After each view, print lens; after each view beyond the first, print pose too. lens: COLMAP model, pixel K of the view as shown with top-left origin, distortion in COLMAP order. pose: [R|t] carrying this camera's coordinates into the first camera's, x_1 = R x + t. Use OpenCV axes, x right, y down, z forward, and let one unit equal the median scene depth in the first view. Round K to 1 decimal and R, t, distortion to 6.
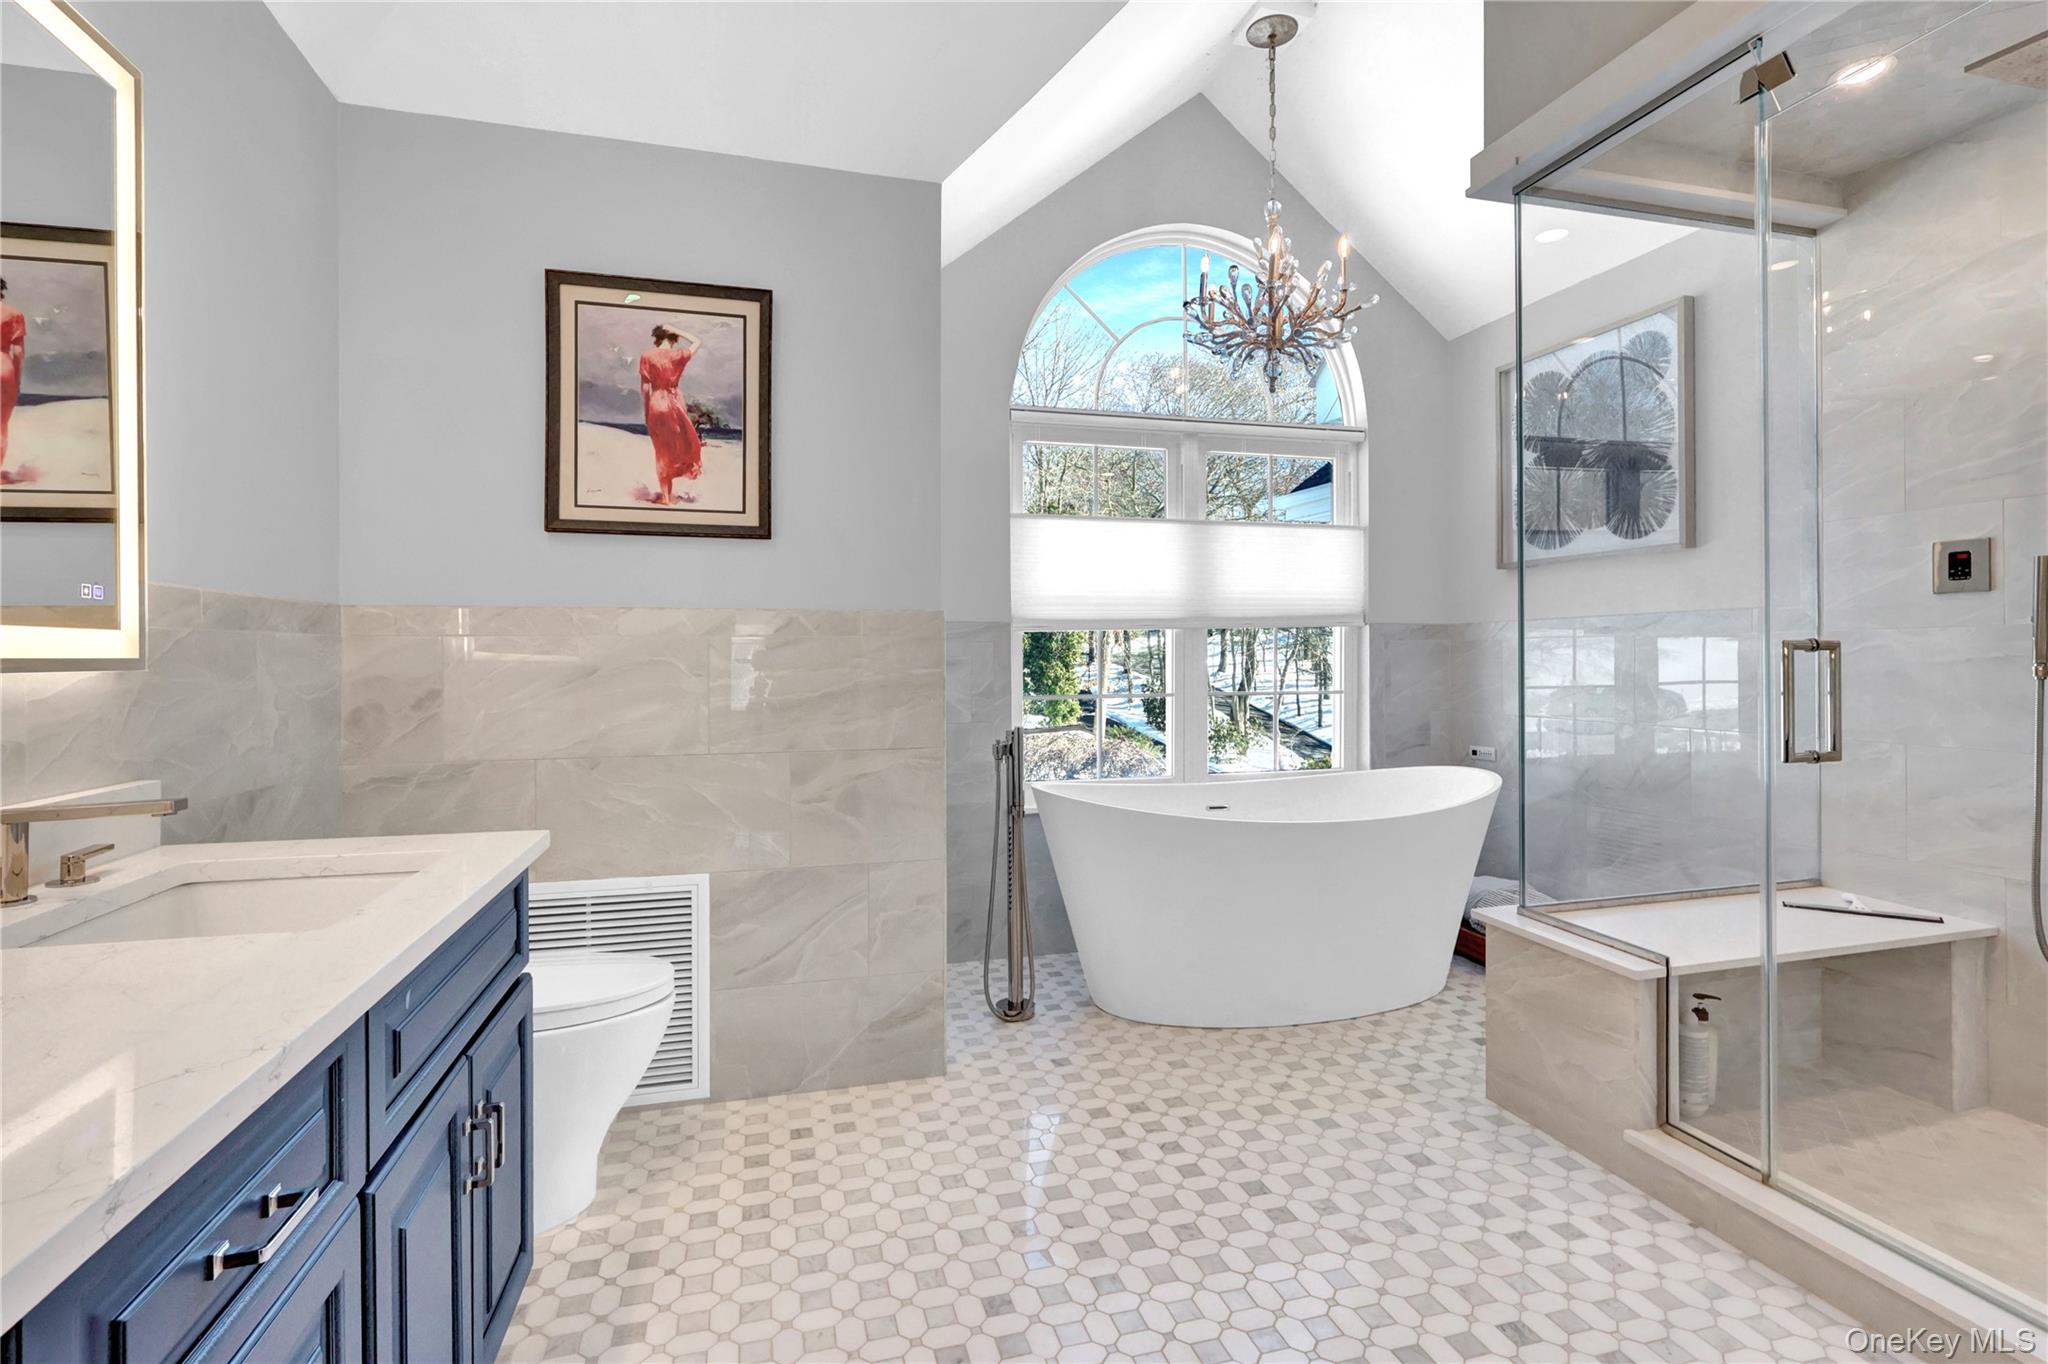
lens RADIAL K [[949.6, 0, 1022.3], [0, 949.6, 662.7], [0, 0, 1]] dist [-0.008350, 0.000736]
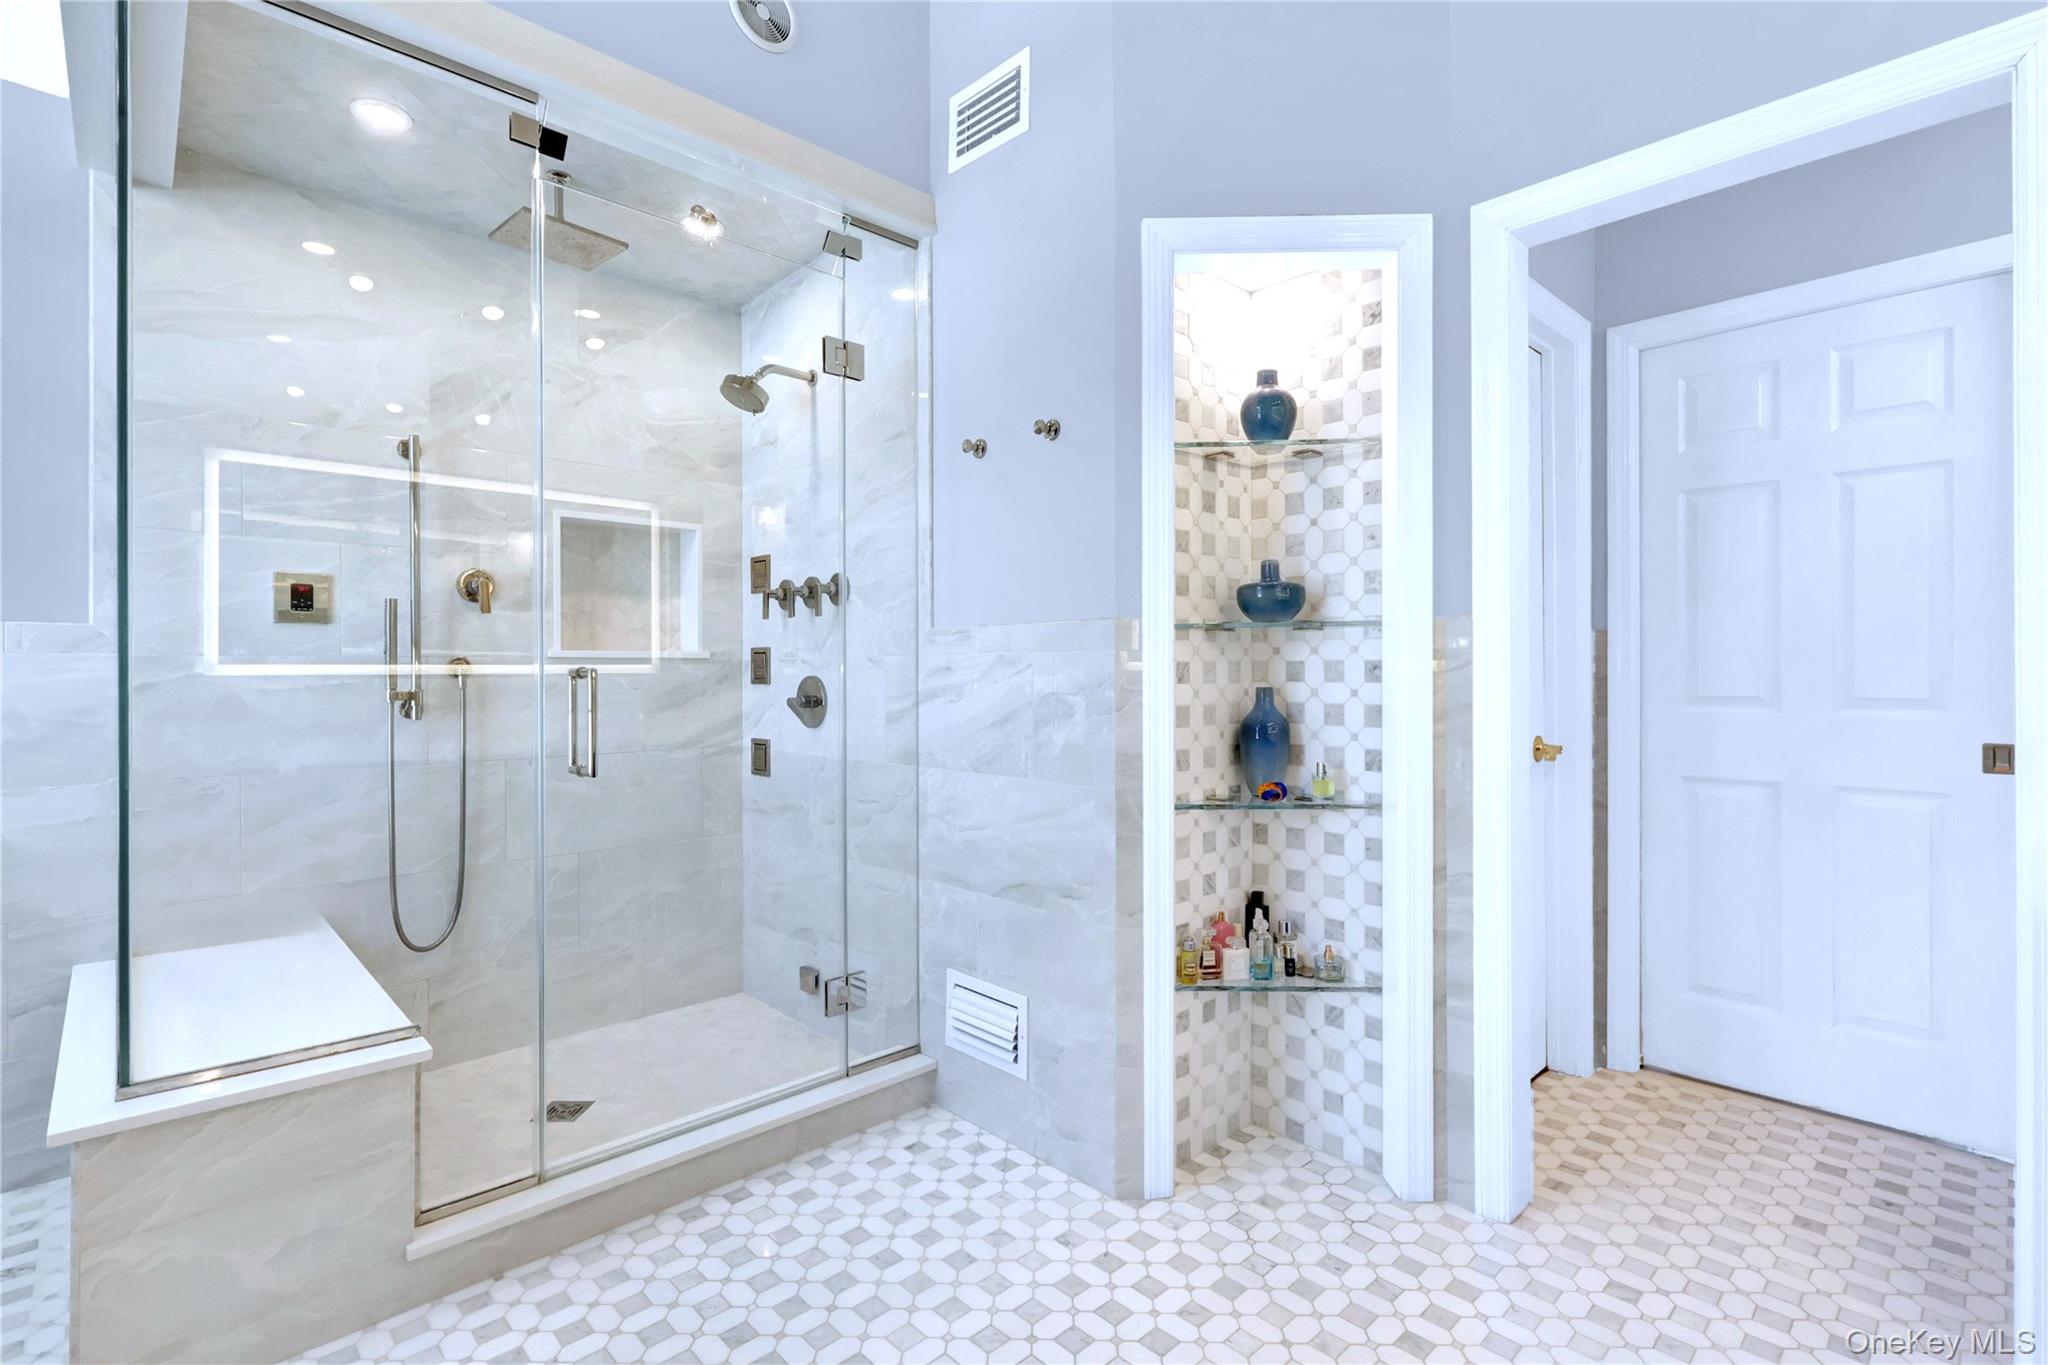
lens RADIAL K [[949.6, 0, 1024.9], [0, 949.6, 678.7], [0, 0, 1]] dist [-0.008350, 0.000736]
pose [[-0.477568, -0.002315, 0.878592, -0.383002], [0.007896, 0.999945, 0.006927, -0.016942], [-0.878559, 0.010245, -0.477524, 0.966068]]
